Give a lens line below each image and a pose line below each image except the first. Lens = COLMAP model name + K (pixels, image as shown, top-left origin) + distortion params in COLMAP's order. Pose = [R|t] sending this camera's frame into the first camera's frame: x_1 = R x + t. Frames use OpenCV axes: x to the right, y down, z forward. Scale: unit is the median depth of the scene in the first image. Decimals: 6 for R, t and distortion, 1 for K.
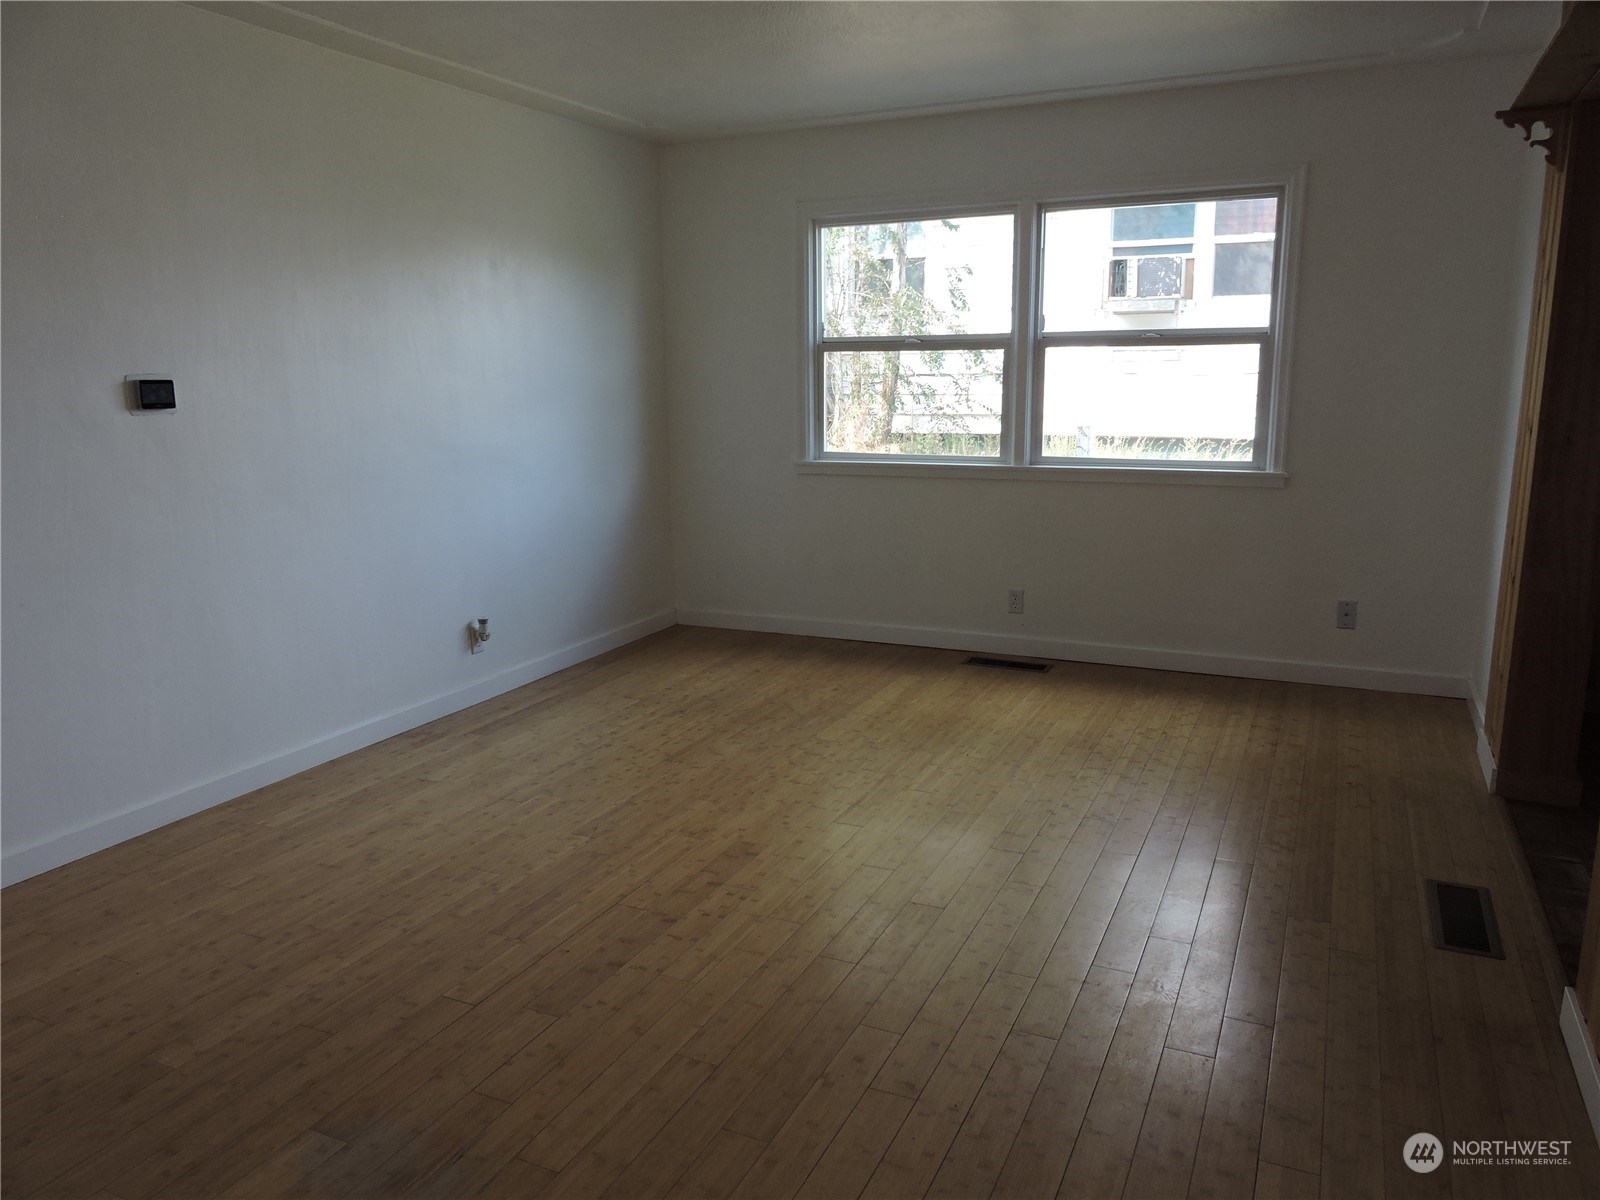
lens RADIAL K [[1145.4, 0, 810.0], [0, 1145.4, 607.5], [0, 0, 1]] dist [0.002597, -0.000150]
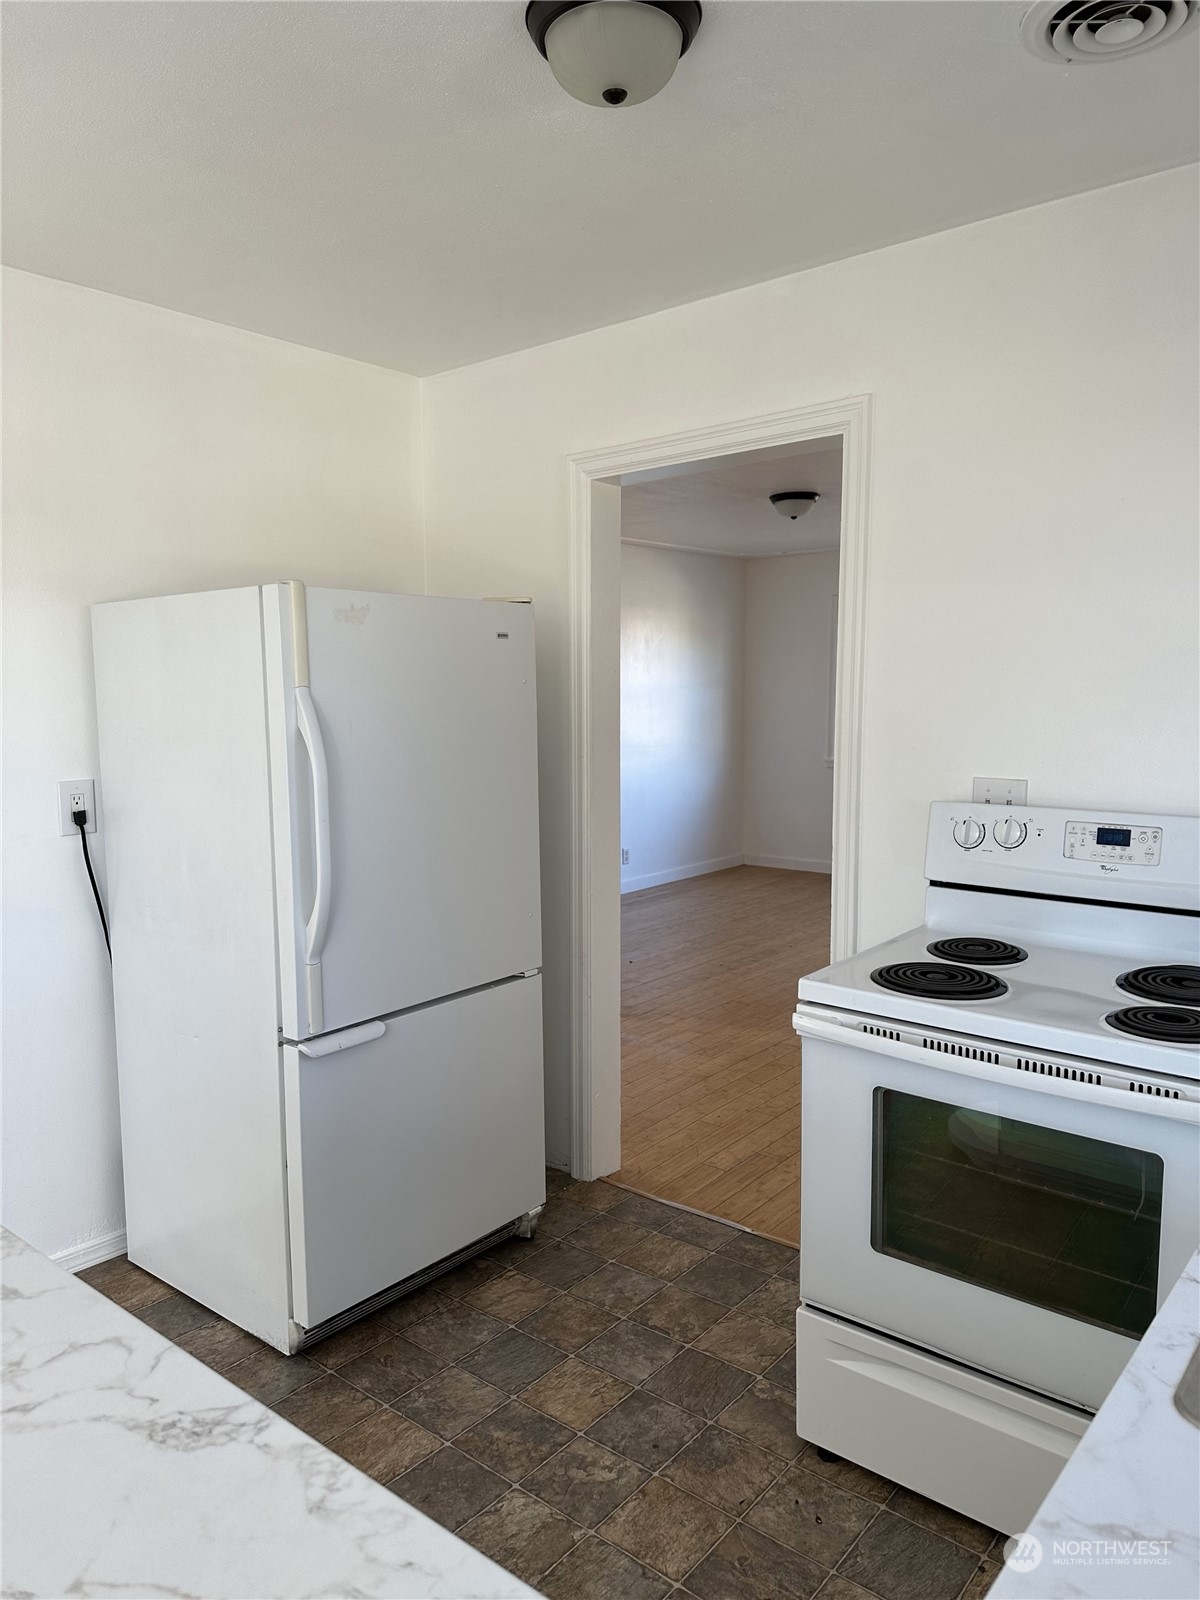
lens RADIAL K [[1145.4, 0, 600.0], [0, 1145.4, 800.0], [0, 0, 1]] dist [0.002597, -0.000150]
pose [[0.968639, 0.030114, -0.246641, 0.091781], [-0.055027, 0.993979, -0.094750, 0.110148], [0.242302, 0.105350, 0.964464, -0.670875]]
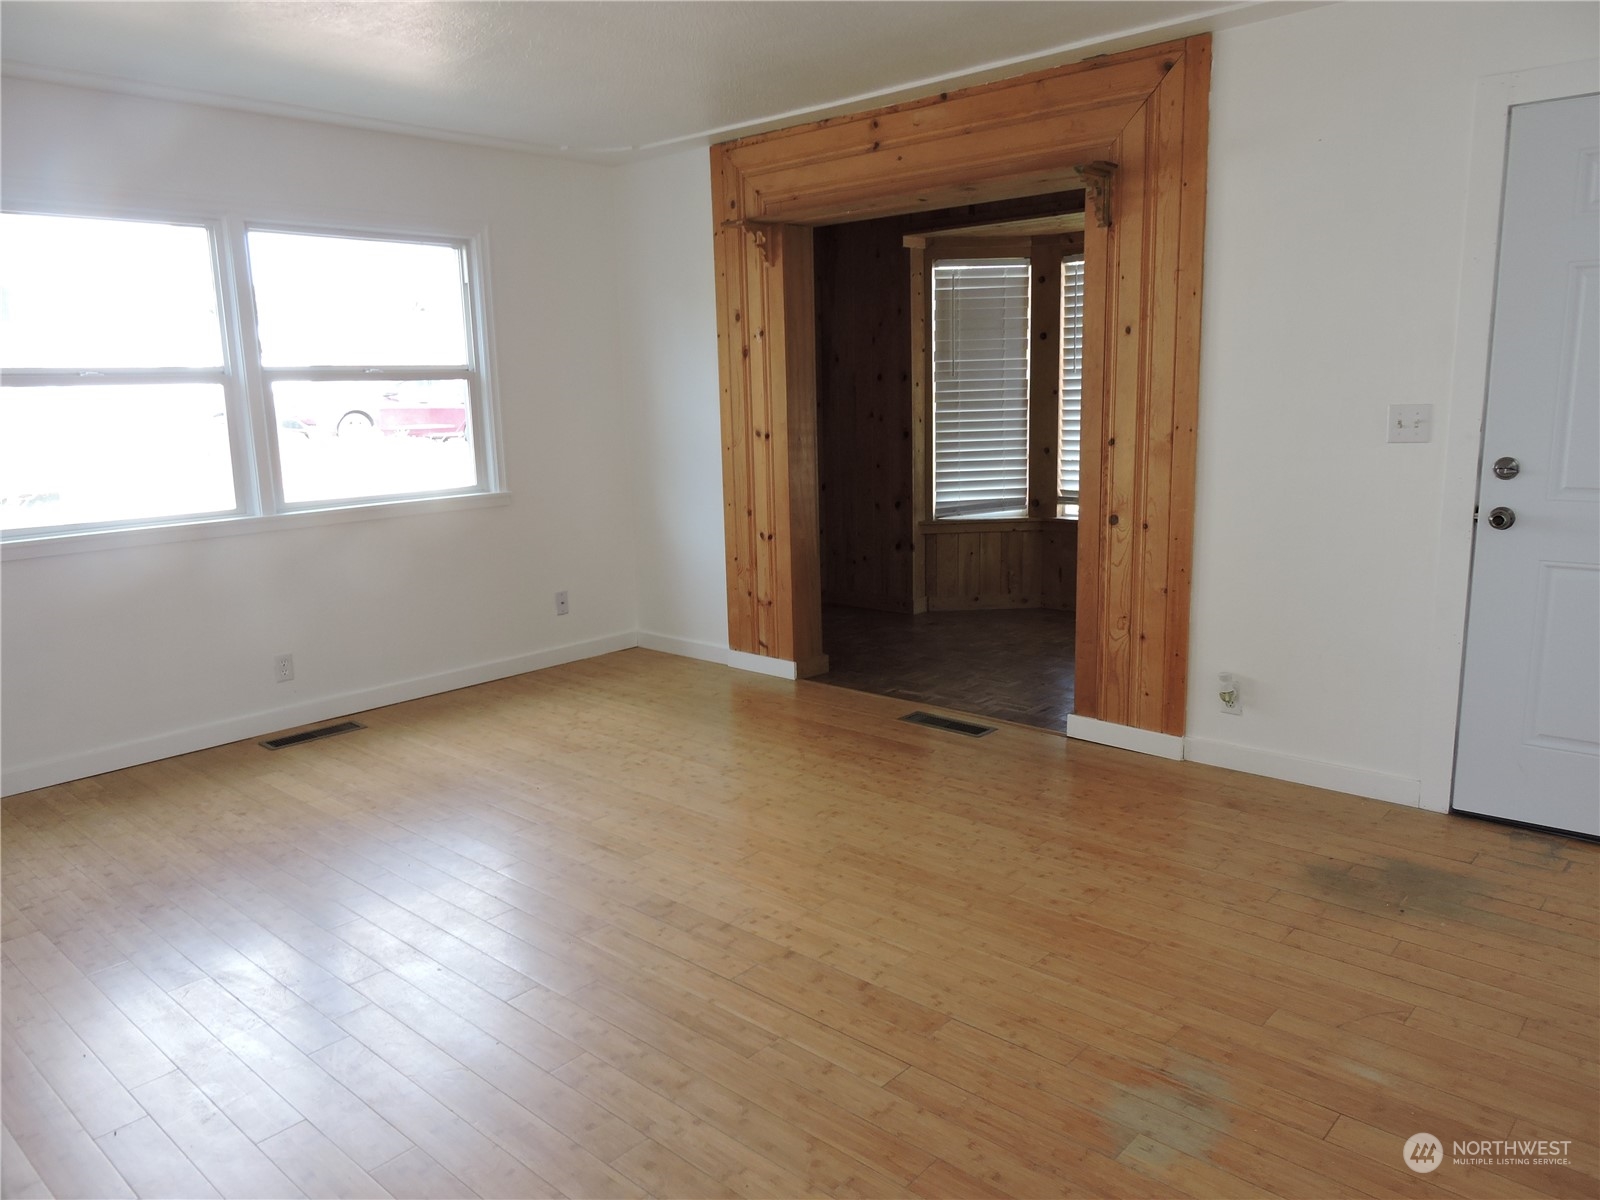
lens RADIAL K [[1145.4, 0, 810.0], [0, 1145.4, 607.5], [0, 0, 1]] dist [0.002597, -0.000150]
pose [[0.290274, -0.180030, 0.939856, -0.604916], [0.218297, 0.968706, 0.118135, -0.076405], [-0.931712, 0.170877, 0.320490, 0.383081]]
